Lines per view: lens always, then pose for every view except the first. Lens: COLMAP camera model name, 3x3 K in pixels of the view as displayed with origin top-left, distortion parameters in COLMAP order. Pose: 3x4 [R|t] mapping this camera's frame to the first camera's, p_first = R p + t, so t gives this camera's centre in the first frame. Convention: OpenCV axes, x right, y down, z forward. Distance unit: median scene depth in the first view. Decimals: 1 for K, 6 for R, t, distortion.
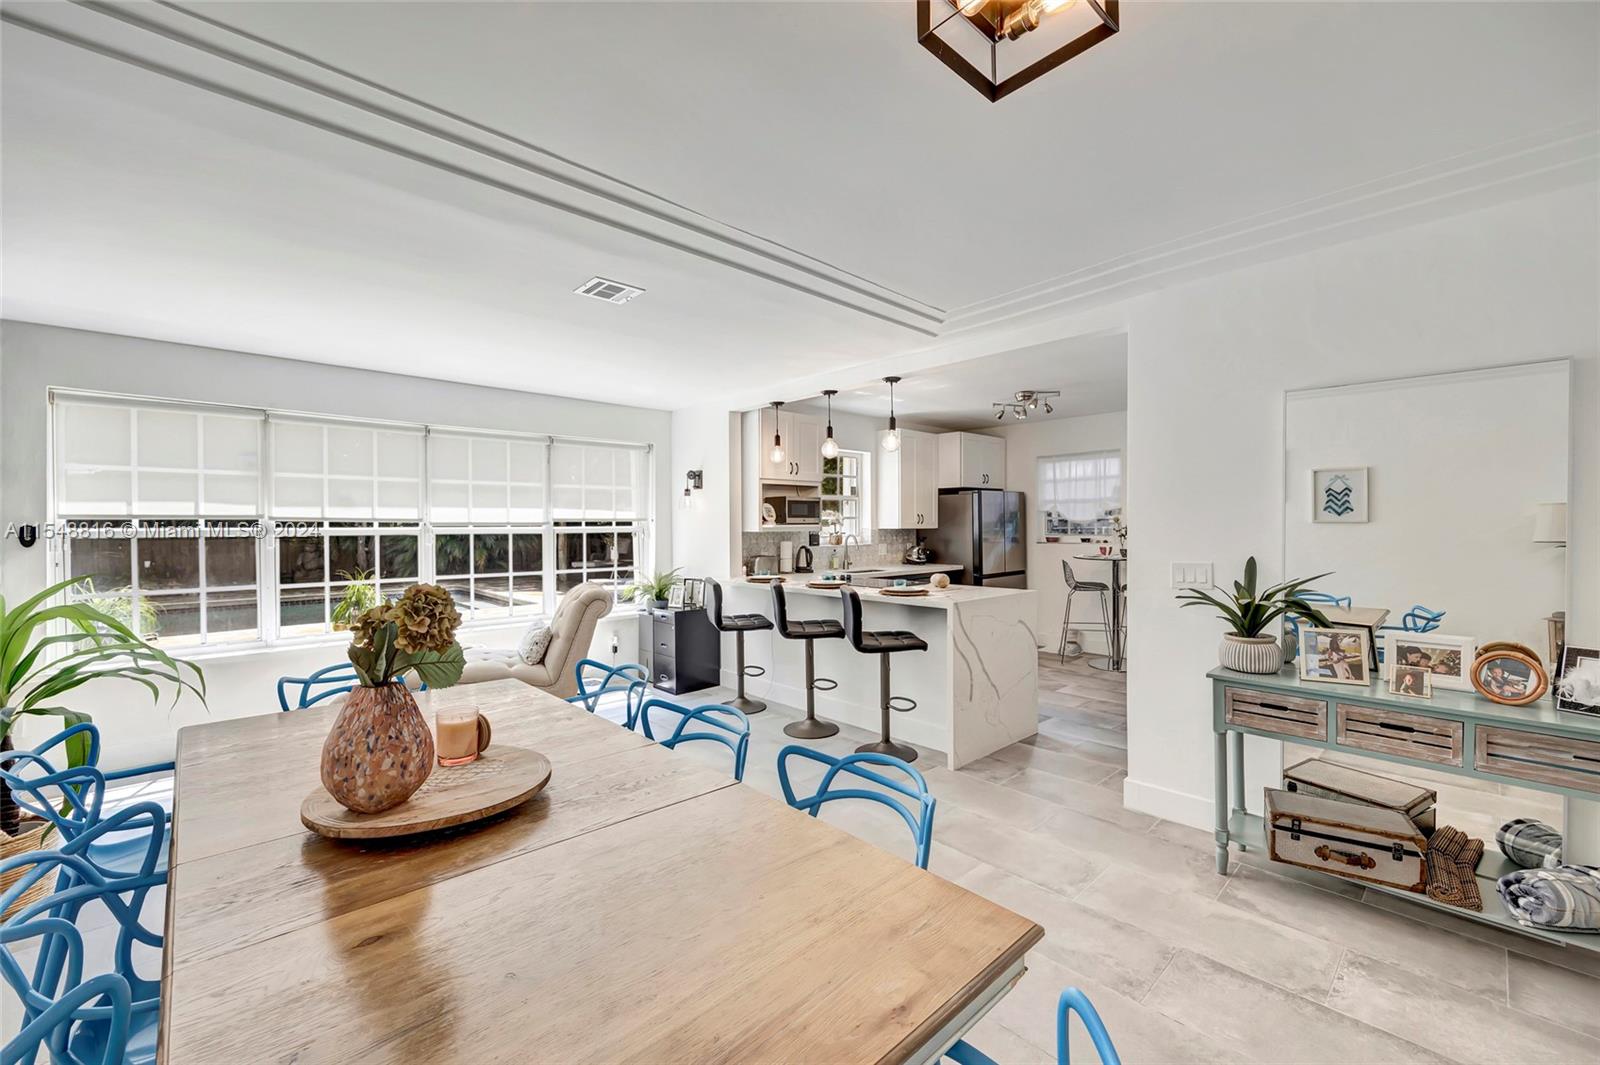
lens RADIAL K [[648.0, 0, 798.0], [0, 648.0, 528.8], [0, 0, 1]] dist [-0.000758, 0.000051]
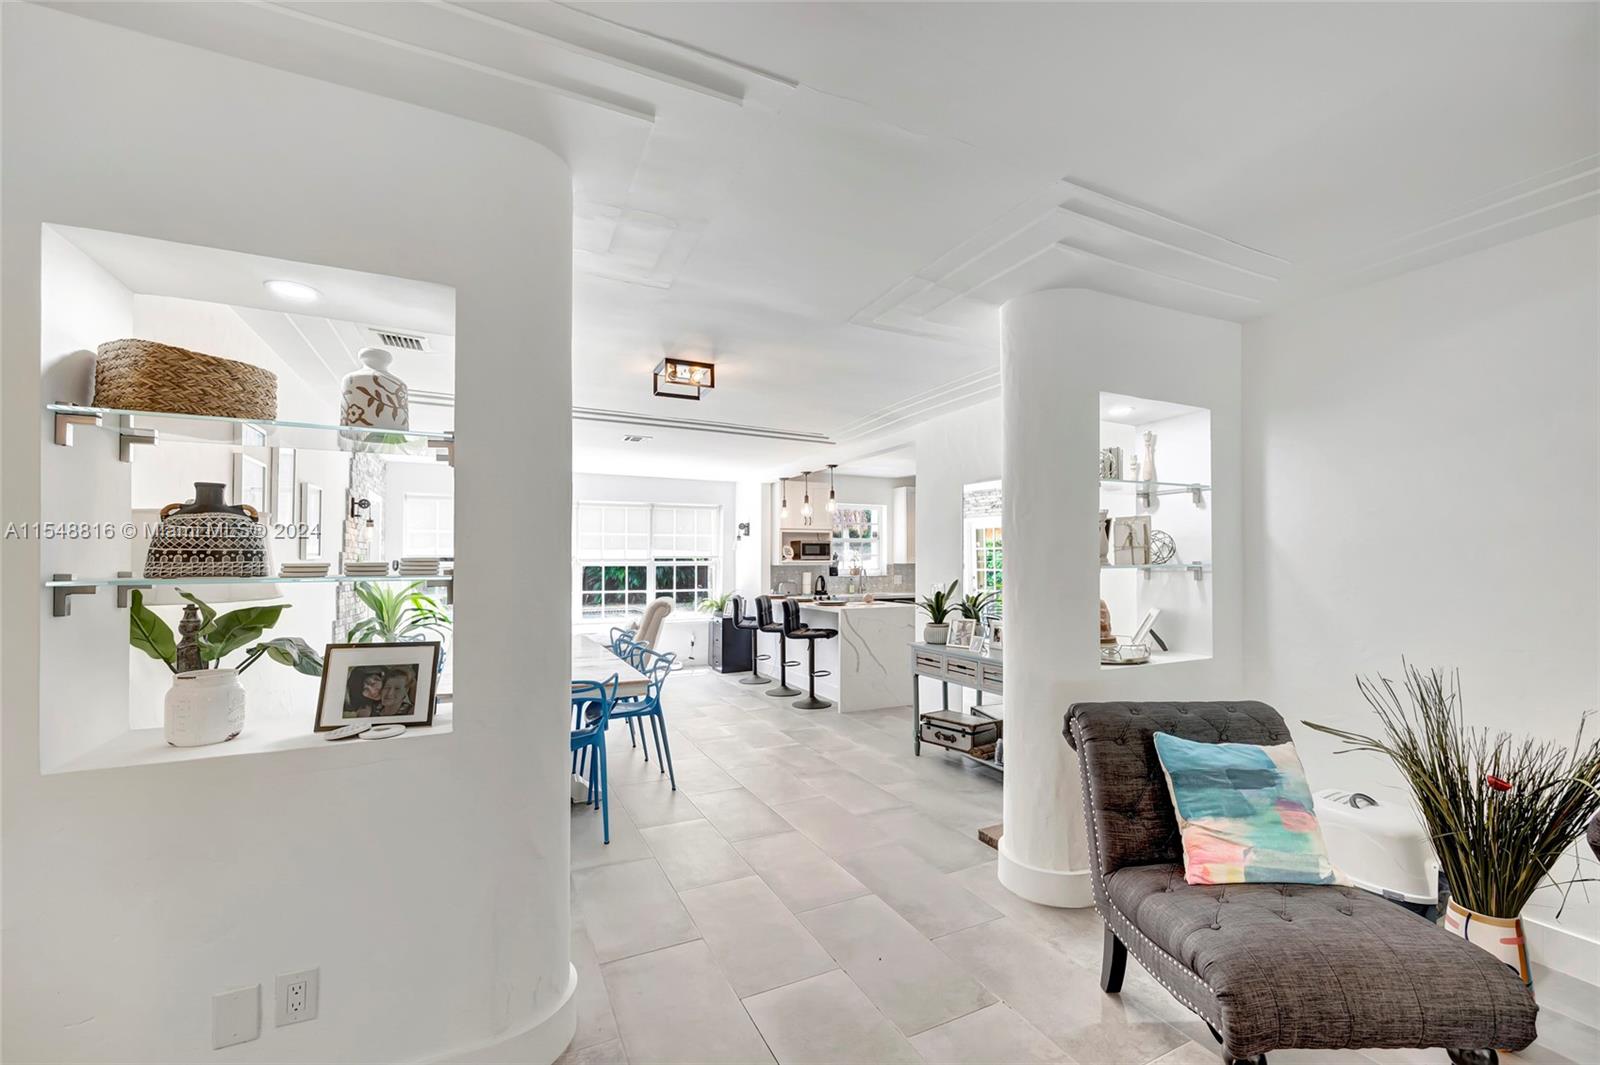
lens RADIAL K [[648.0, 0, 789.4], [0, 648.0, 548.5], [0, 0, 1]] dist [-0.000758, 0.000051]
pose [[0.955851, -0.004390, -0.293819, 0.375760], [-0.002742, 0.999712, -0.023858, 0.001627], [0.293839, 0.023611, 0.955563, -0.369682]]
